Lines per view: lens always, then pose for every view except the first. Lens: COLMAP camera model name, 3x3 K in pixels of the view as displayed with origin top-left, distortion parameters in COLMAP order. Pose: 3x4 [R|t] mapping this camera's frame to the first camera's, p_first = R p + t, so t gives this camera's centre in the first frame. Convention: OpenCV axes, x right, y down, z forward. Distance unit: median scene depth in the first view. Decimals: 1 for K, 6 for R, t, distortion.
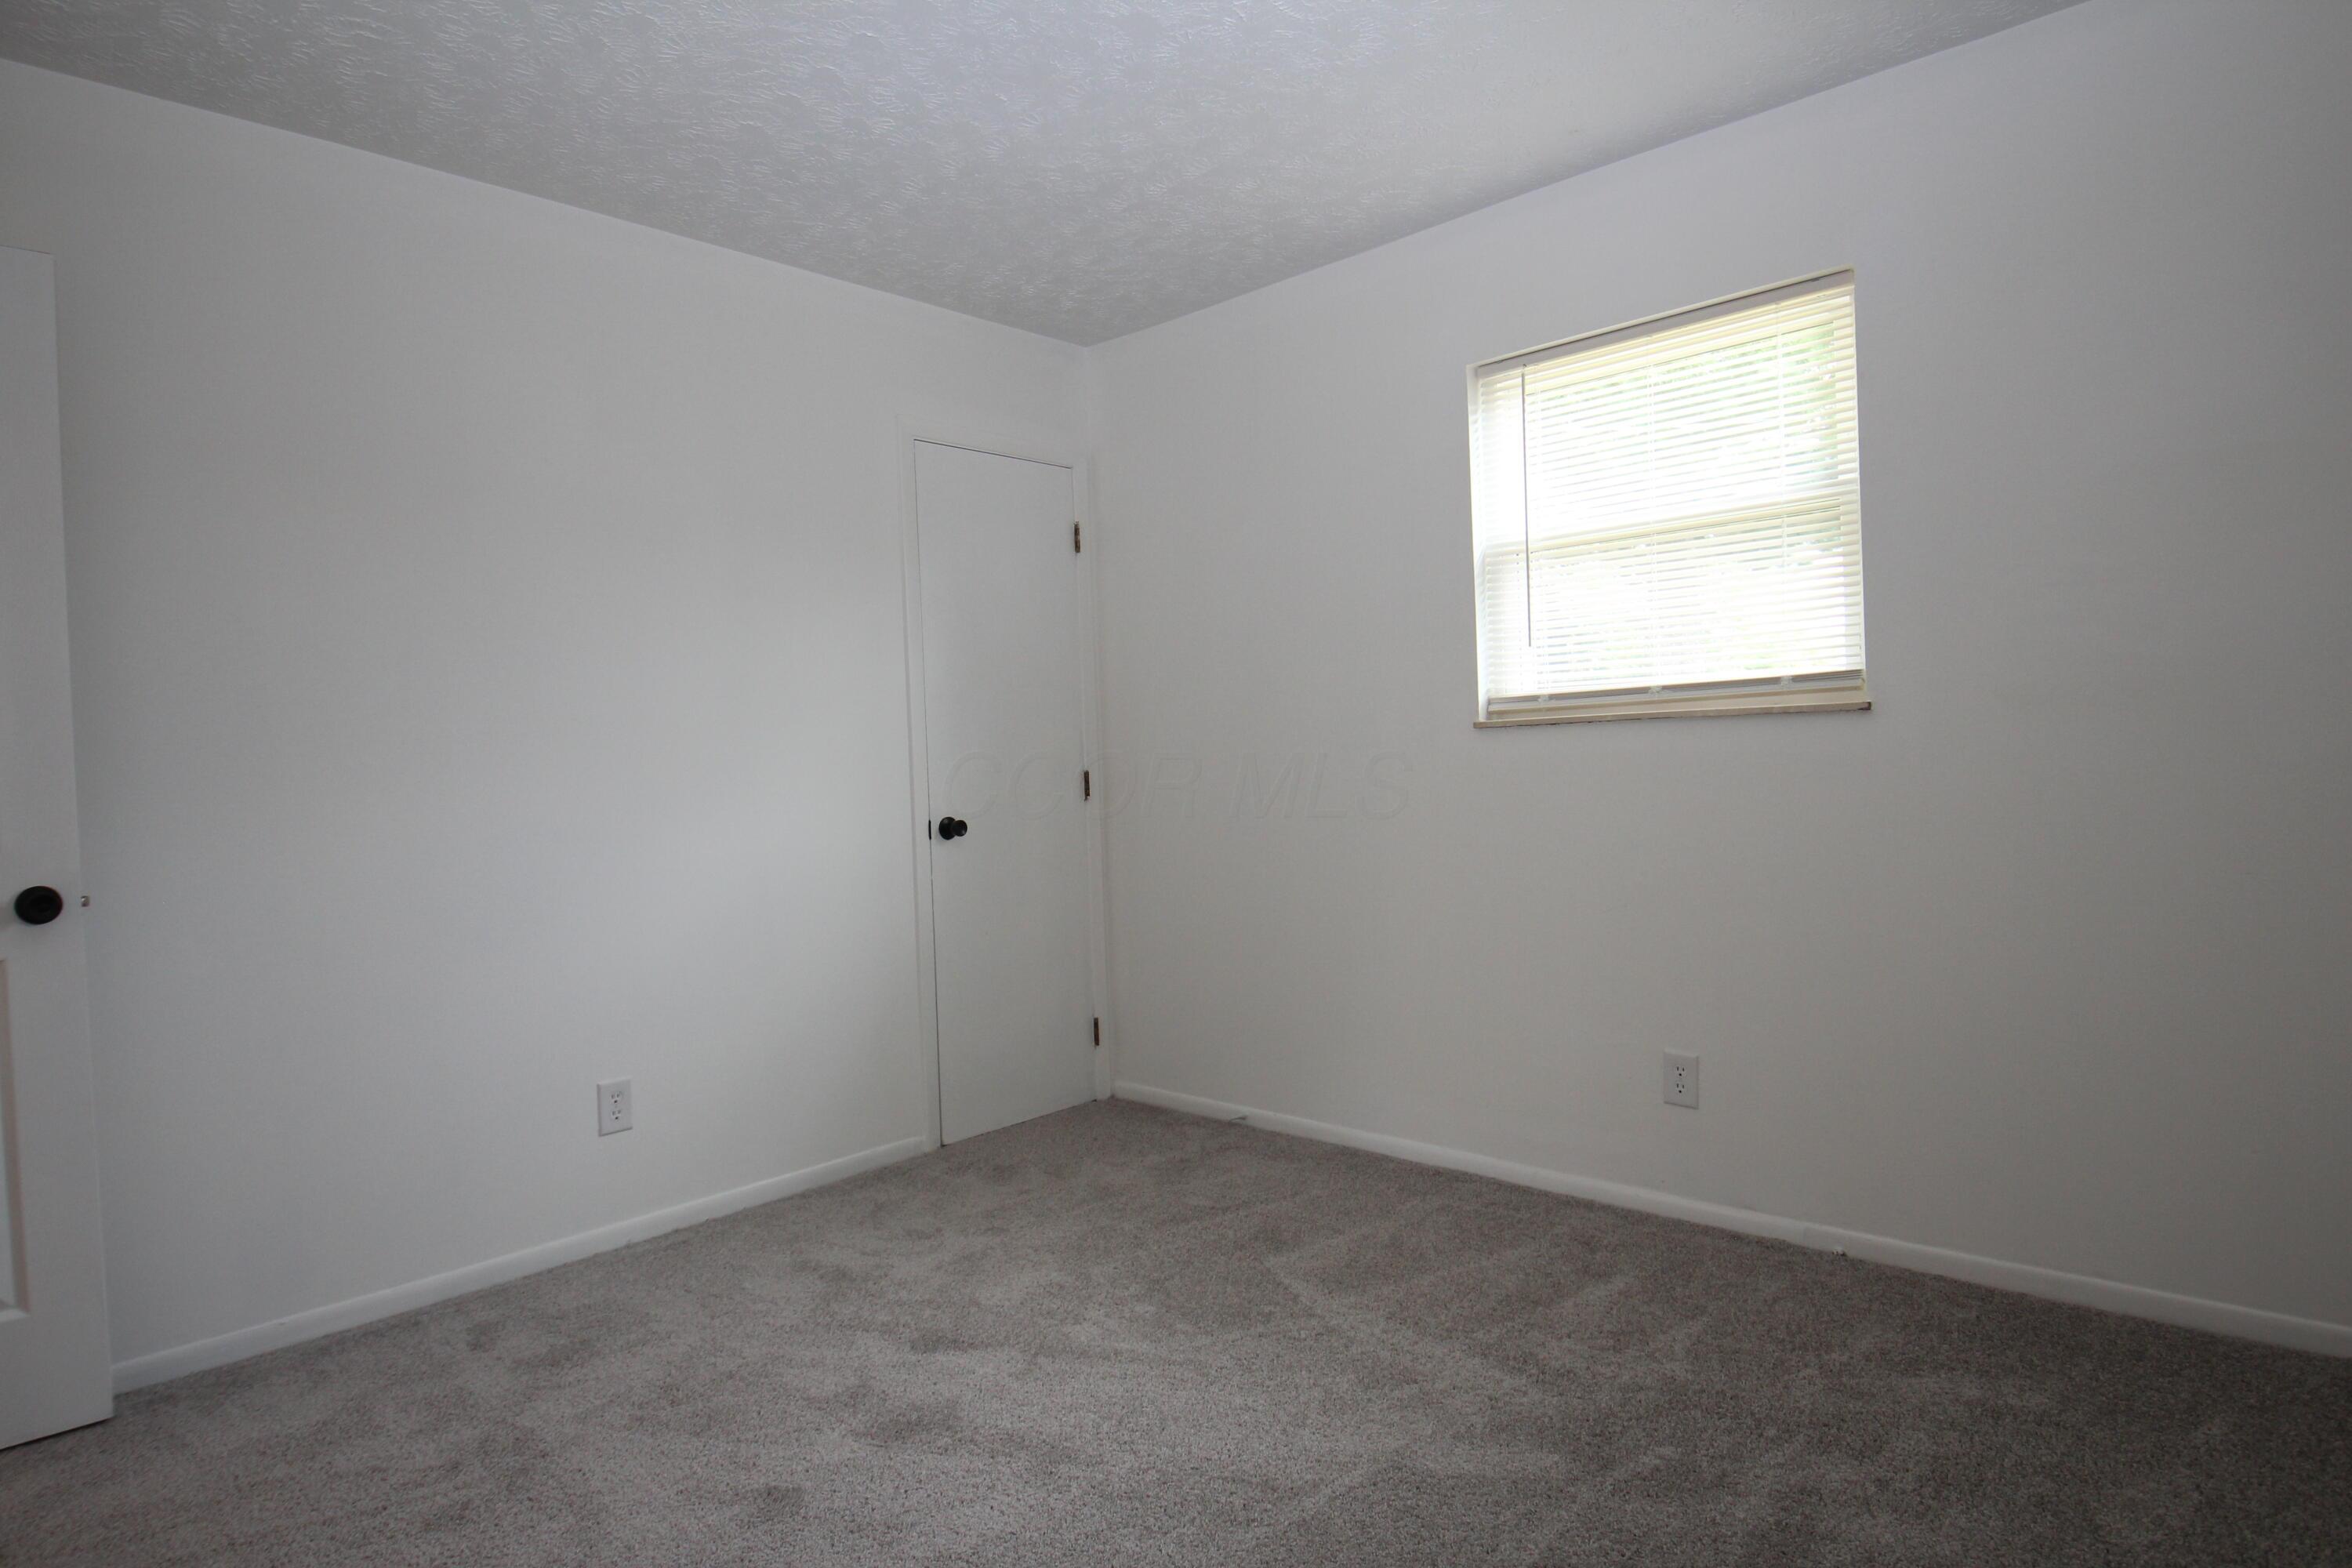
lens RADIAL K [[1333.2, 0, 1174.3], [0, 1333.2, 777.8], [0, 0, 1]] dist [0.019361, -0.035188]
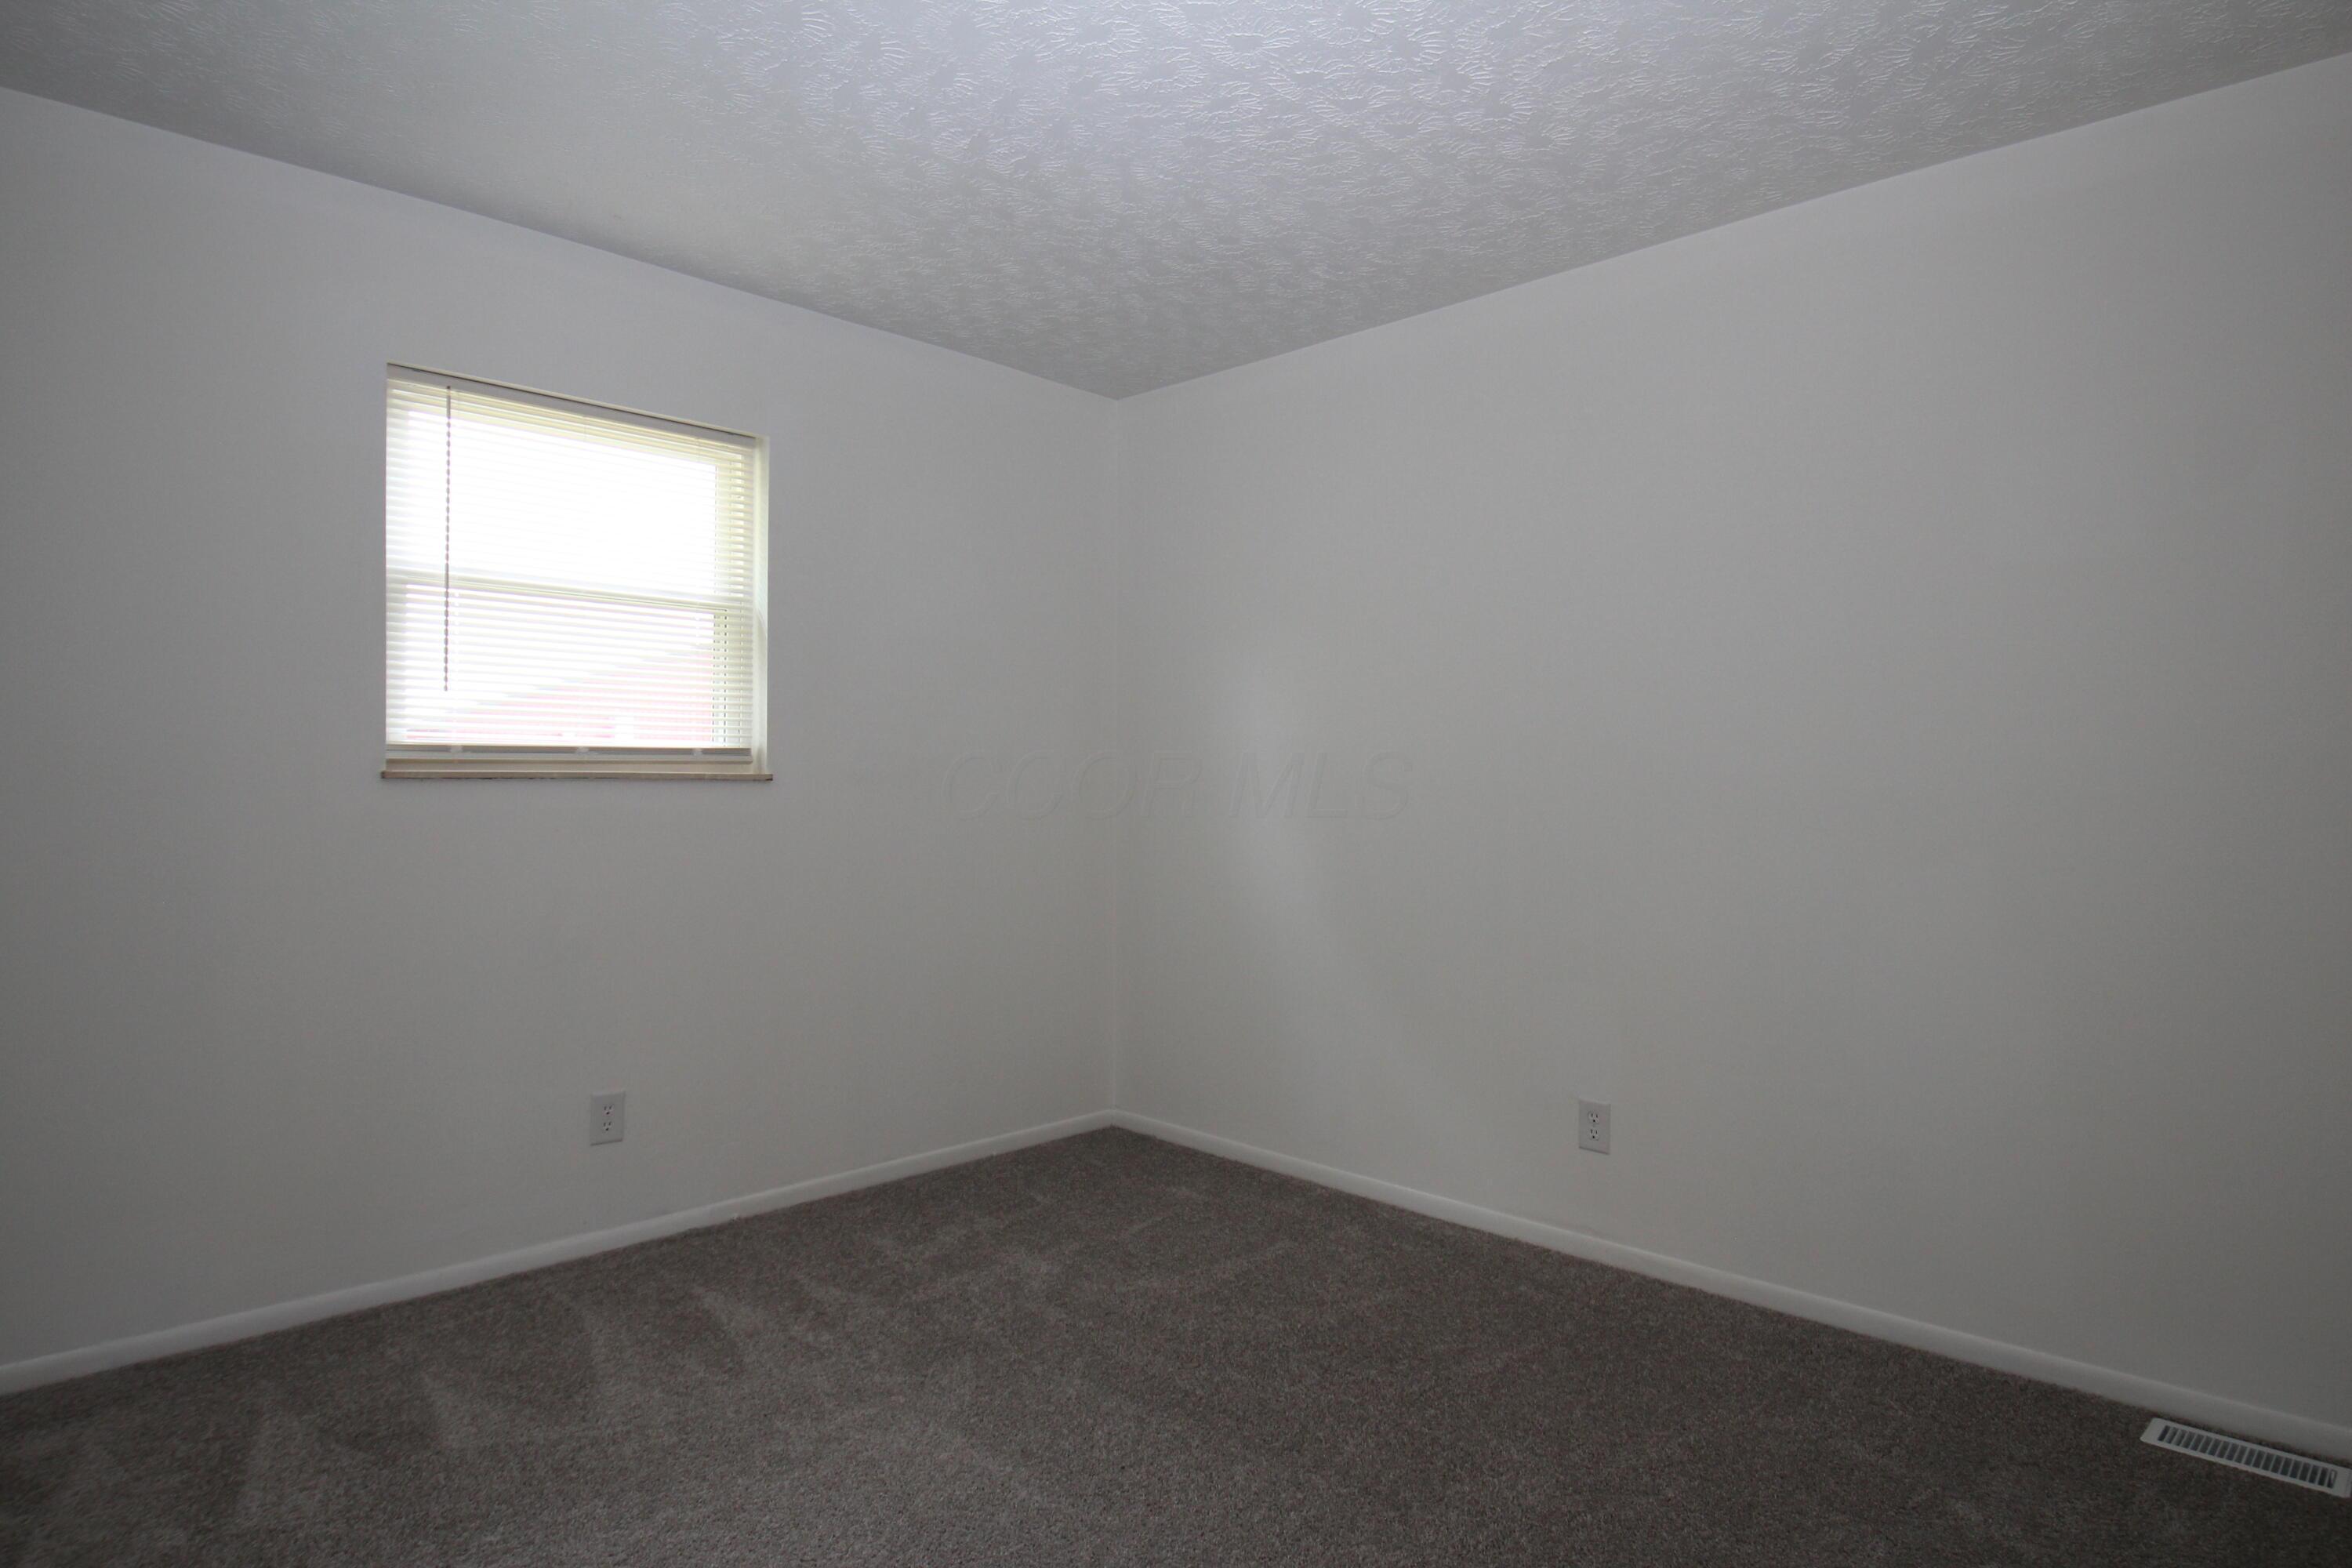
lens RADIAL K [[1333.2, 0, 1166.7], [0, 1333.2, 789.3], [0, 0, 1]] dist [0.019361, -0.035188]
pose [[0.012604, 0.038927, 0.999163, -0.691977], [0.017271, 0.999084, -0.039142, 0.013753], [-0.999771, 0.017750, 0.011920, 0.539475]]
